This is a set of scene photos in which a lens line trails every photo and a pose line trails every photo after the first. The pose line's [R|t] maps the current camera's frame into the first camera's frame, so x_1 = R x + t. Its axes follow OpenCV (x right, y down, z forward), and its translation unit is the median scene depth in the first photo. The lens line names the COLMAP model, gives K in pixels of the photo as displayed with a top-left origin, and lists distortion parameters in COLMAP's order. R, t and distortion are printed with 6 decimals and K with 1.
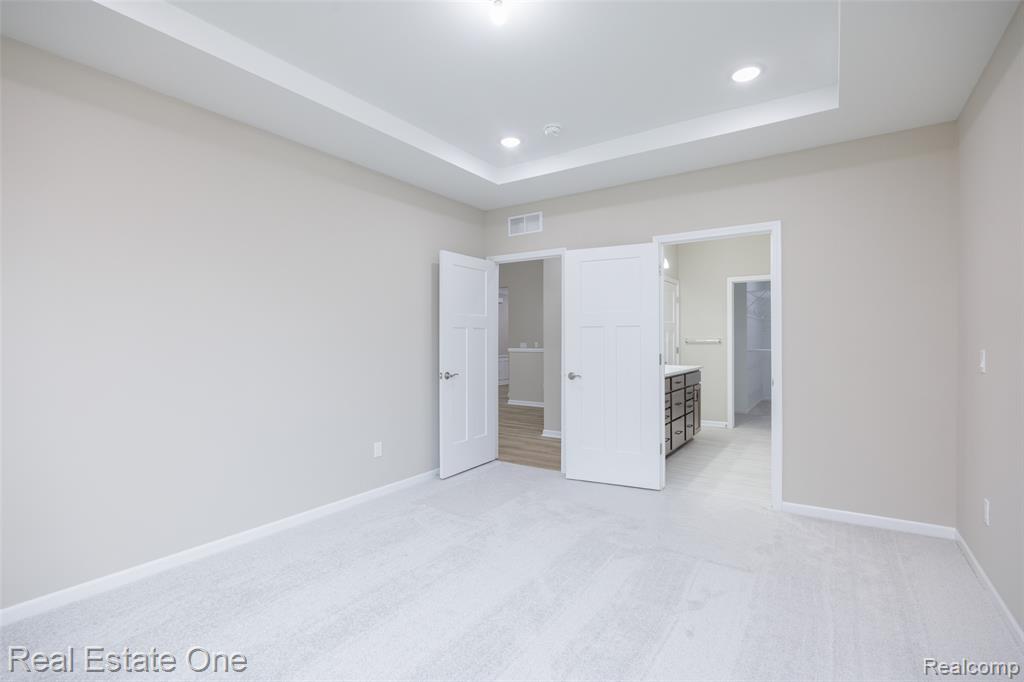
lens RADIAL K [[484.5, 0, 512.0], [0, 484.5, 341.0], [0, 0, 1]] dist [-0.013737, 0.000277]
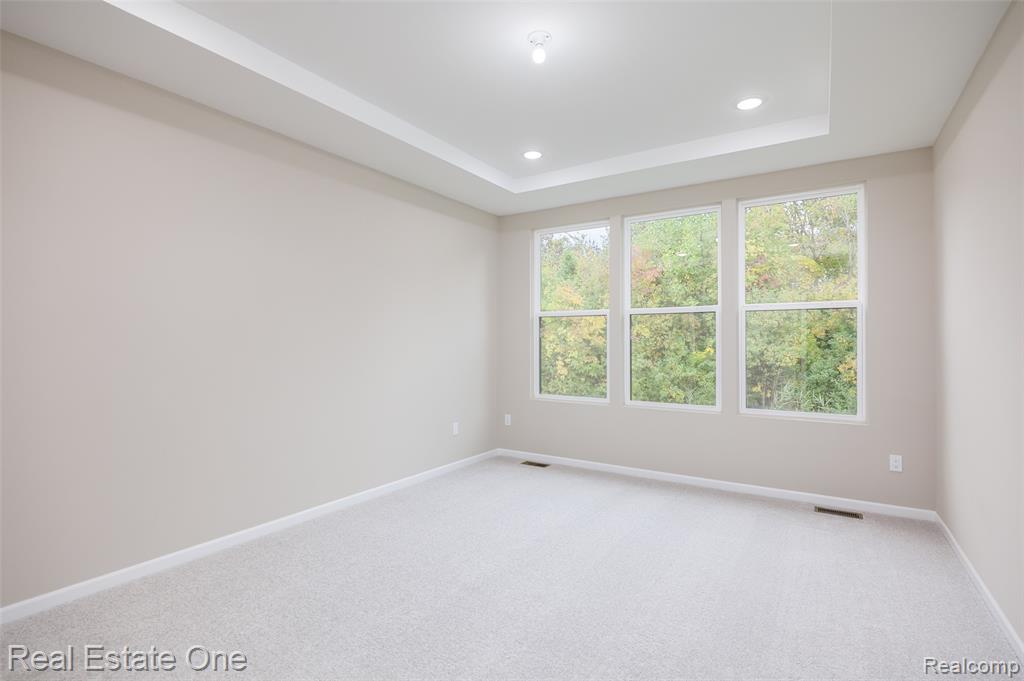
lens RADIAL K [[501.9, 0, 512.0], [0, 501.9, 340.5], [0, 0, 1]] dist [-0.015360, -0.000719]
pose [[0.999595, 0.004224, 0.028156, -0.091225], [-0.004239, 0.999991, 0.000466, 0.000077], [-0.028154, -0.000585, 0.999603, -0.138880]]
